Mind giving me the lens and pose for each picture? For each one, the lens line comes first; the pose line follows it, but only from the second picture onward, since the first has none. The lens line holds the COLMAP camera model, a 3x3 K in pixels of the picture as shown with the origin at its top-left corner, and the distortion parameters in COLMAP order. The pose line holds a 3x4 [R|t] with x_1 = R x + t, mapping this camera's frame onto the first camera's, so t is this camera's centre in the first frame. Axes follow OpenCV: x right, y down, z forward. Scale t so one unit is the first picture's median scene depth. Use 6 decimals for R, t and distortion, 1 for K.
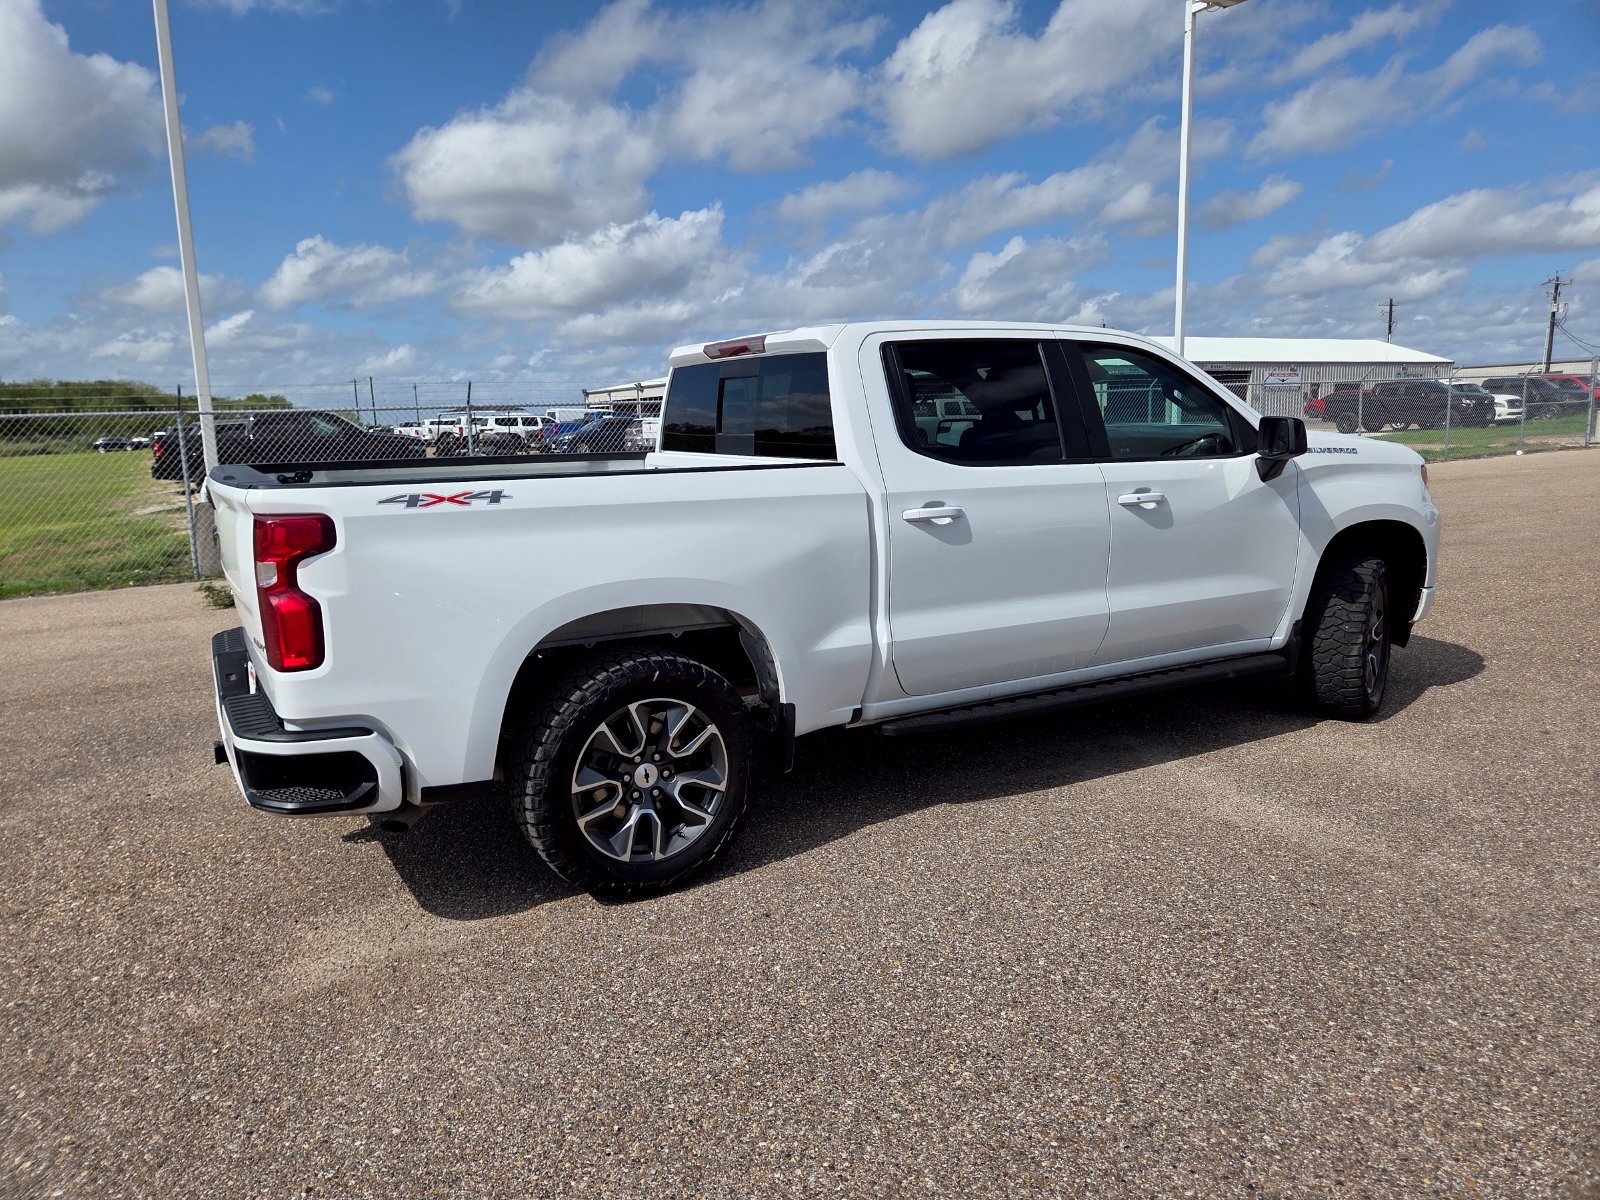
lens RADIAL K [[1071.2, 0, 793.0], [0, 1071.2, 598.6], [0, 0, 1]] dist [0.053039, -0.045307]
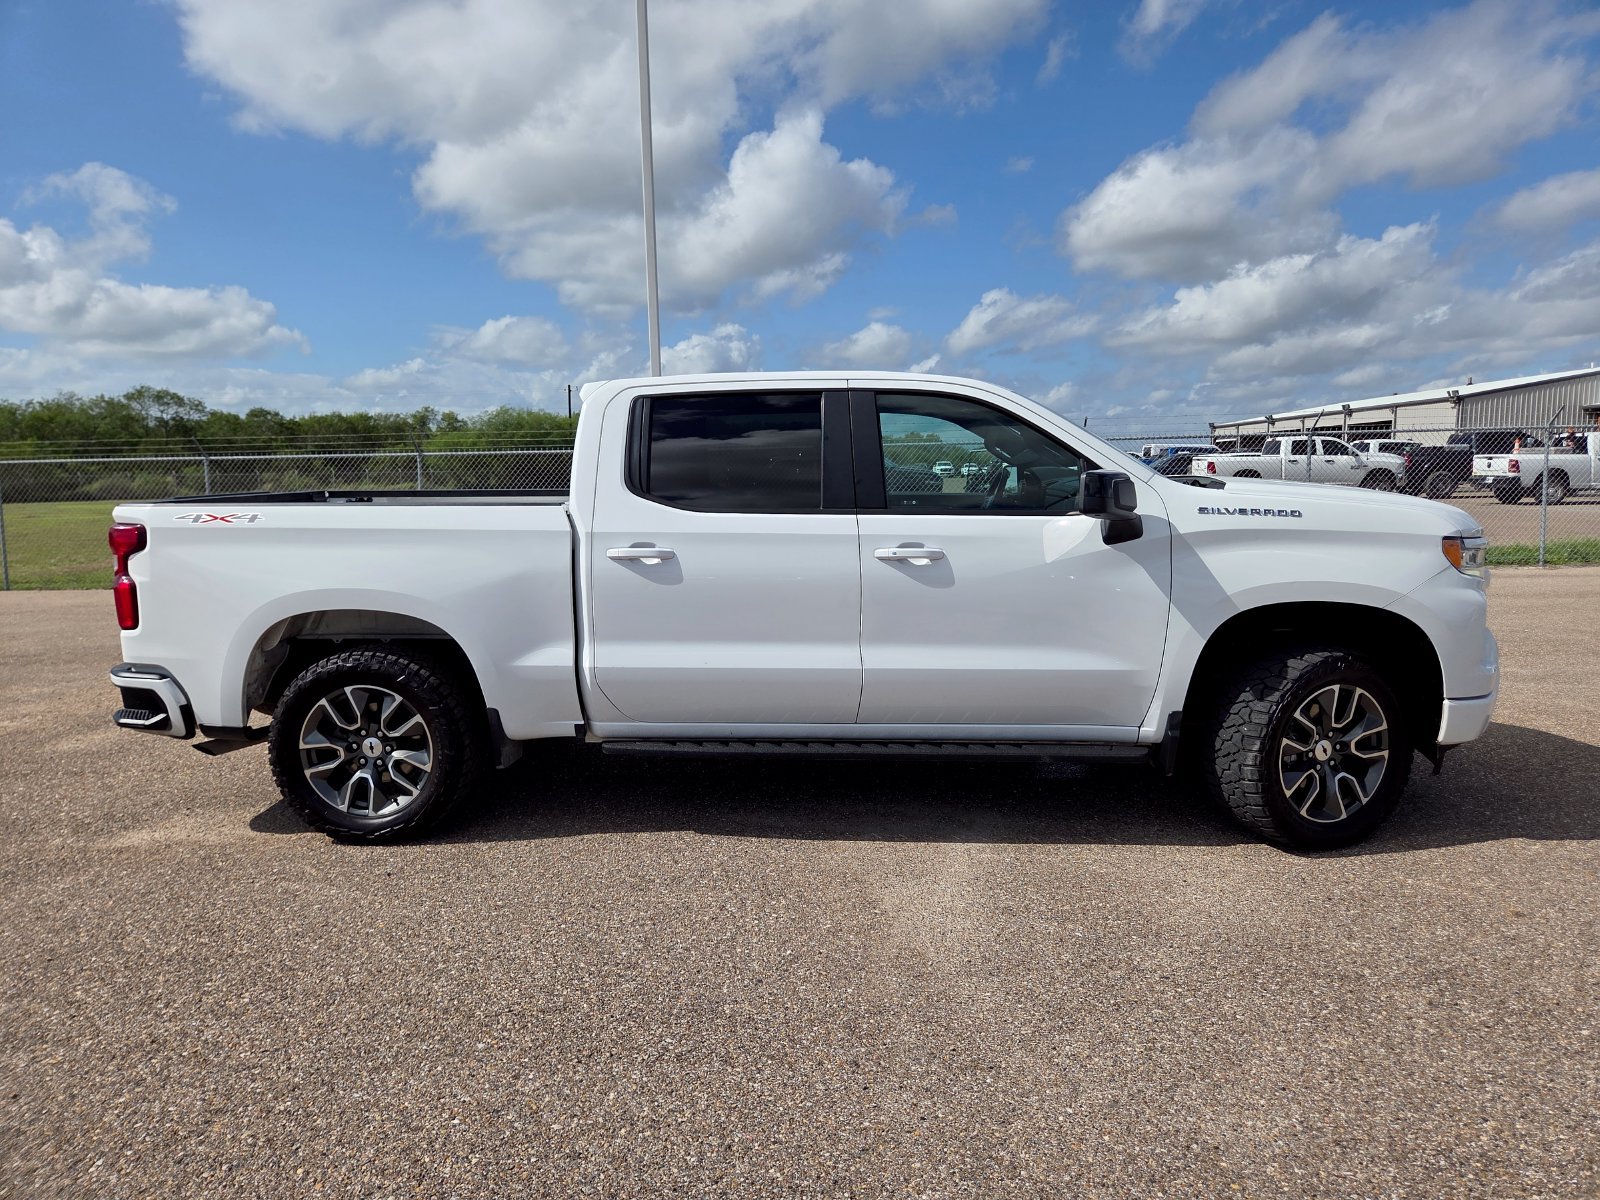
lens RADIAL K [[1049.4, 0, 800.8], [0, 1049.4, 579.4], [0, 0, 1]] dist [0.005929, 0.000630]
pose [[0.841940, 0.072630, -0.534660, 0.842532], [-0.096483, 0.995194, -0.016743, -0.052182], [0.530874, 0.065682, 0.844902, 0.201236]]
